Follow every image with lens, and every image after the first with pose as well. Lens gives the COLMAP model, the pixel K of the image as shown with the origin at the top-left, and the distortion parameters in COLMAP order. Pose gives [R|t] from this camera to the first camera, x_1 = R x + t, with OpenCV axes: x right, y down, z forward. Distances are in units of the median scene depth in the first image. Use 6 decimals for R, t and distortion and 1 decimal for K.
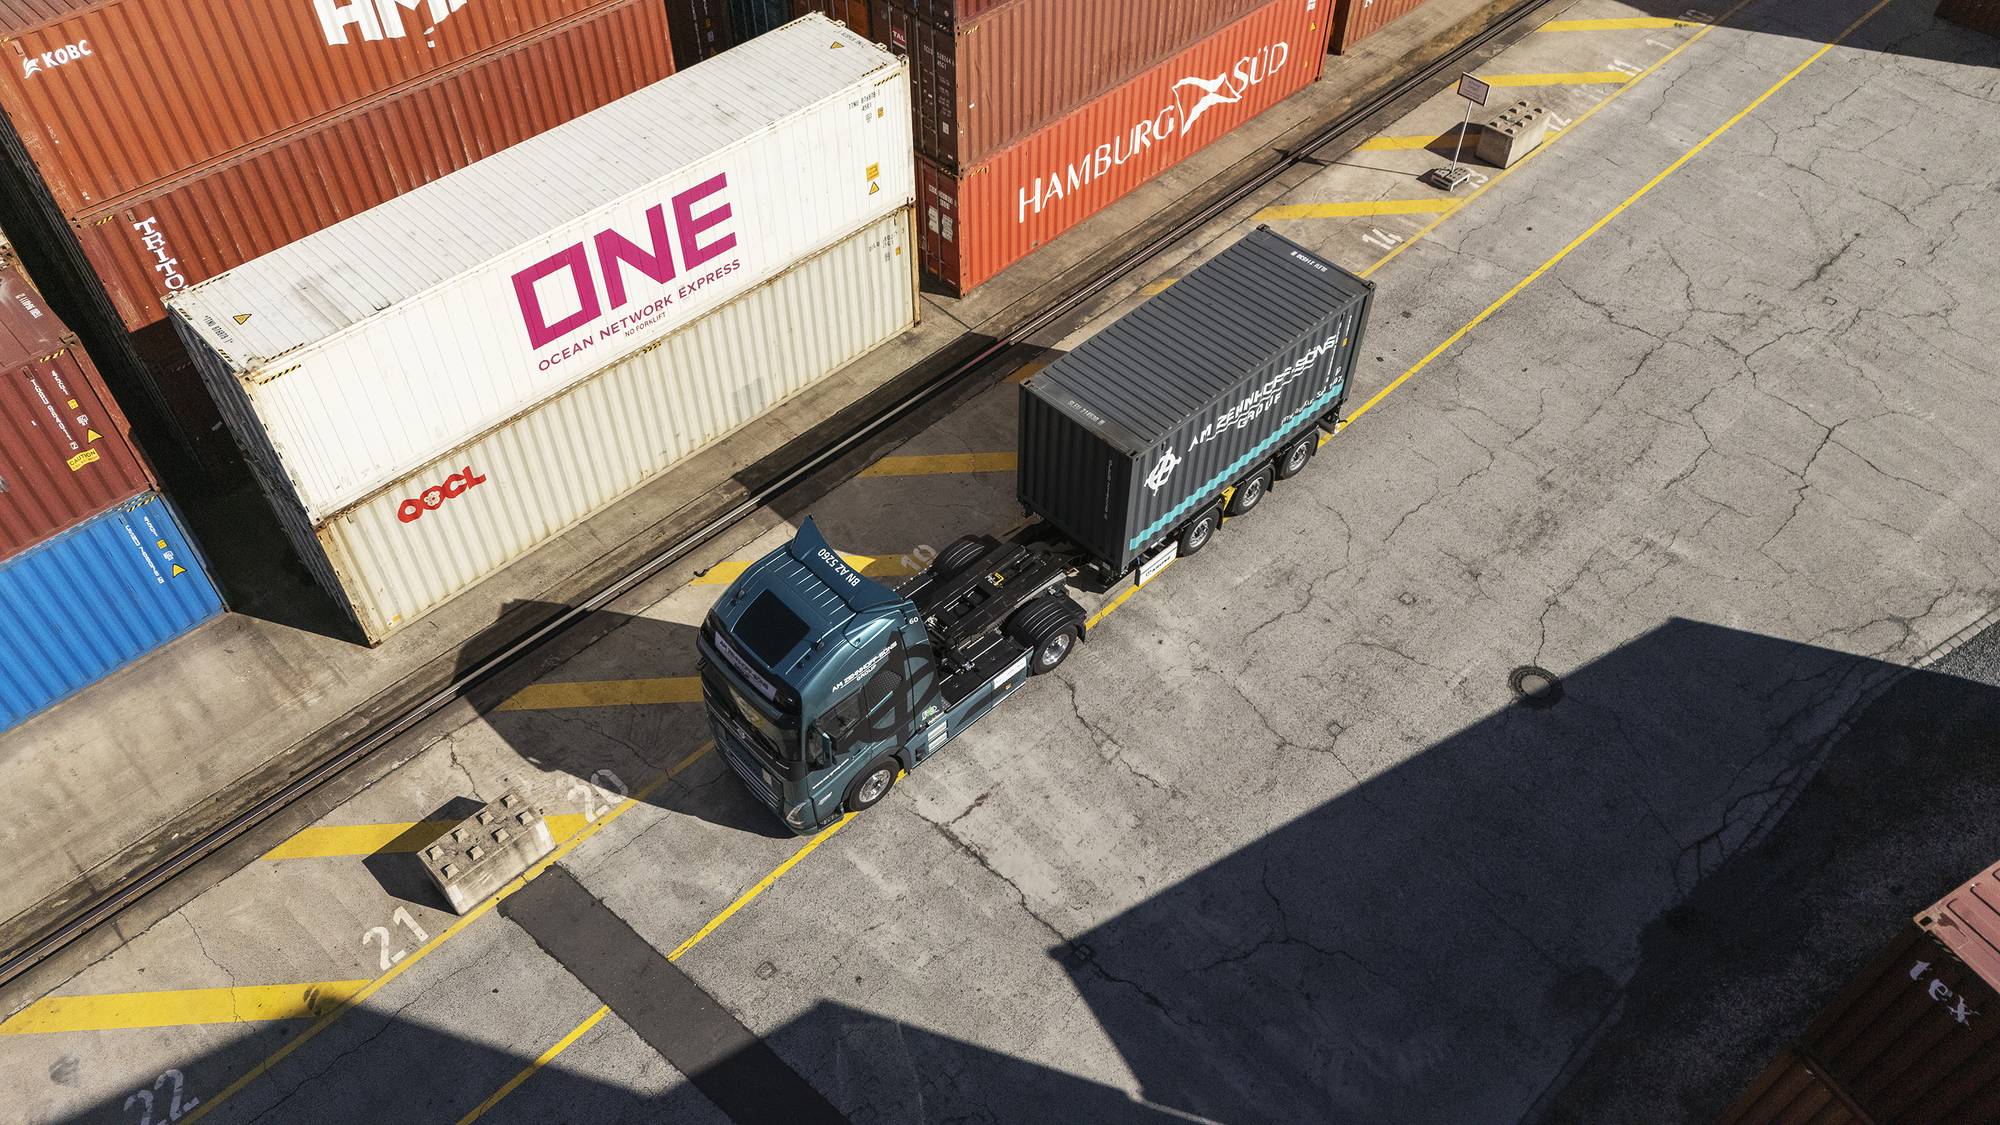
lens RADIAL K [[1472.8, 0, 965.5], [0, 1472.8, 560.8], [0, 0, 1]] dist [0.069961, -0.072121]
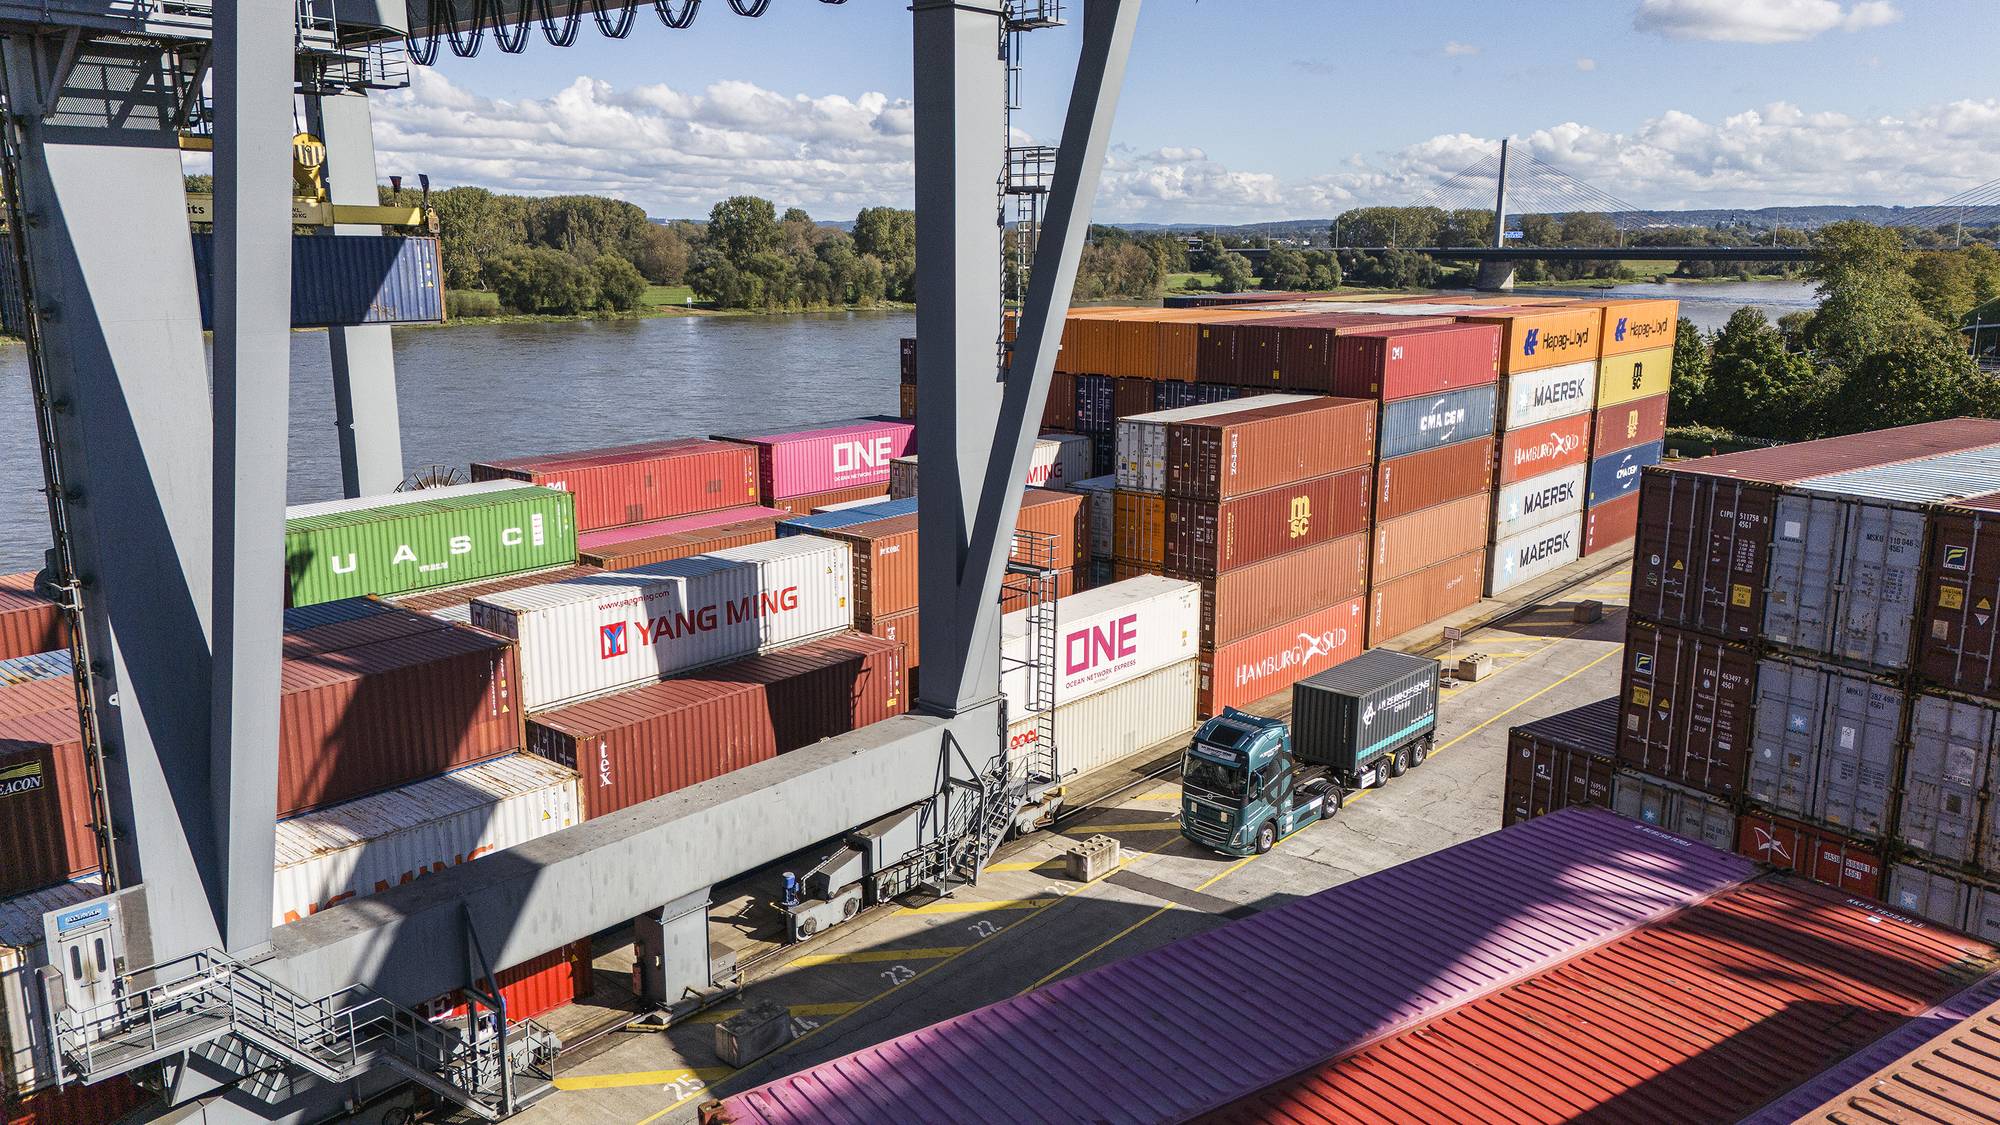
lens RADIAL K [[1464.2, 0, 954.3], [0, 1464.2, 553.8], [0, 0, 1]] dist [0.059834, -0.067029]
pose [[0.998046, -0.008429, 0.061915, -0.571967], [0.042770, 0.814522, -0.578554, 0.917677], [-0.045554, 0.580071, 0.813291, -0.806724]]
